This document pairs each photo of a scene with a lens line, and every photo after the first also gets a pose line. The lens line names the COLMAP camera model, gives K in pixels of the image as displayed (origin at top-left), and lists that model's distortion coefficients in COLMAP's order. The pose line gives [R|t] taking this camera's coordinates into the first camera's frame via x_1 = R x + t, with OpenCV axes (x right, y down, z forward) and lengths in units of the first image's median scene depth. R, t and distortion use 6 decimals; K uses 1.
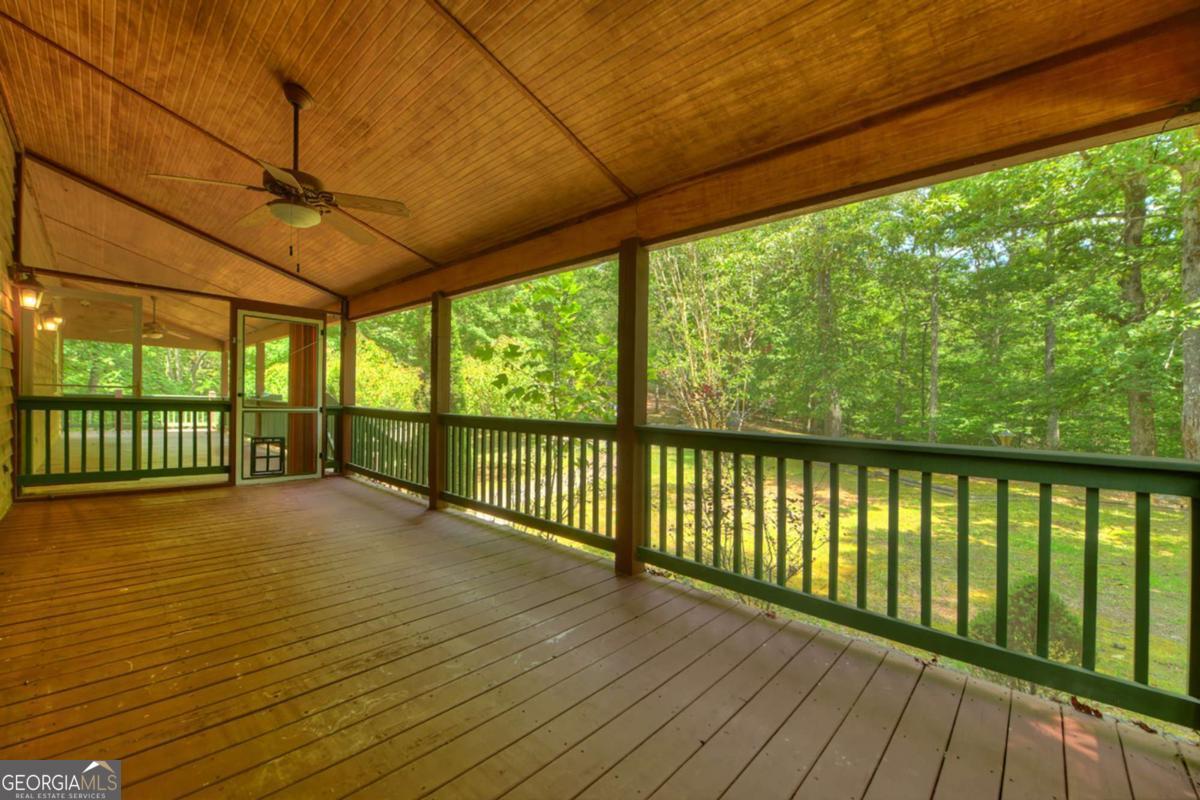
lens RADIAL K [[476.2, 0, 600.0], [0, 476.2, 400.0], [0, 0, 1]] dist [0.000118, 0.000006]
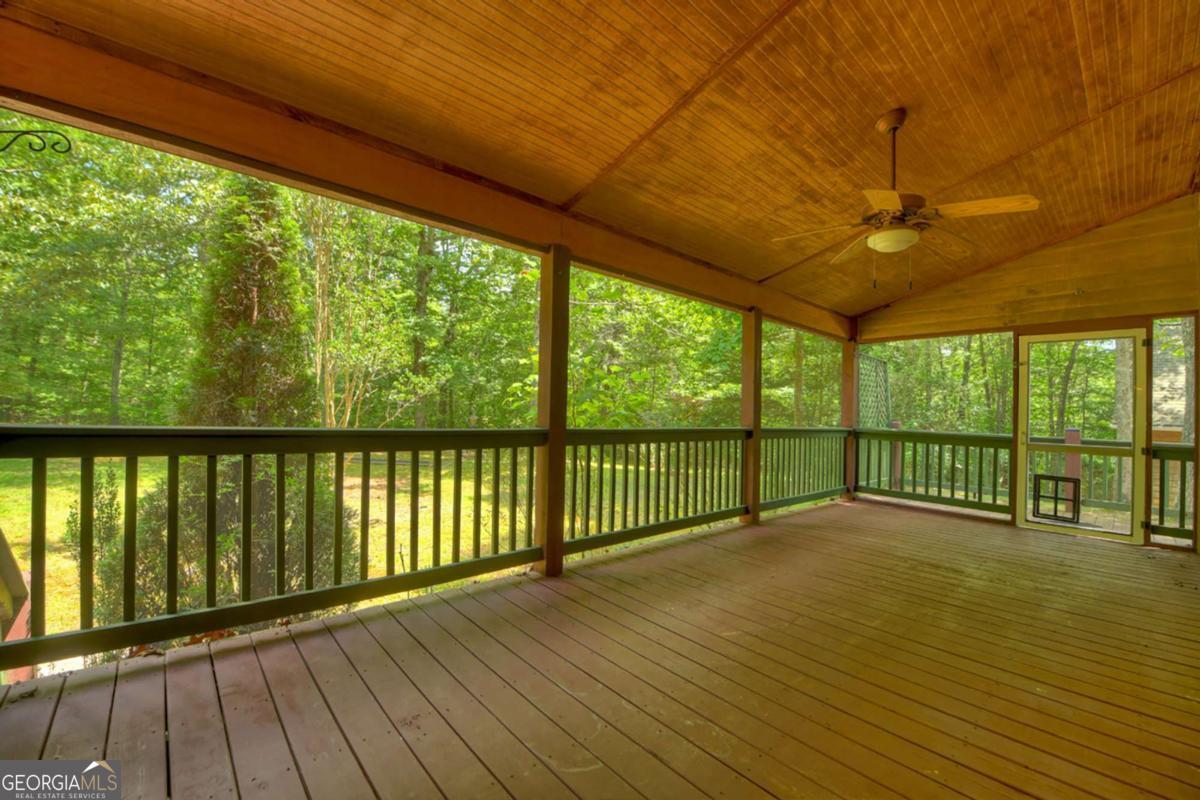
lens RADIAL K [[495.3, 0, 600.0], [0, 495.3, 400.0], [0, 0, 1]] dist [-0.000957, -0.000085]
pose [[0.090766, -0.016650, 0.995733, -0.973773], [-0.043484, 0.998840, 0.020665, -0.036784], [-0.994922, -0.045174, 0.089936, 0.799845]]
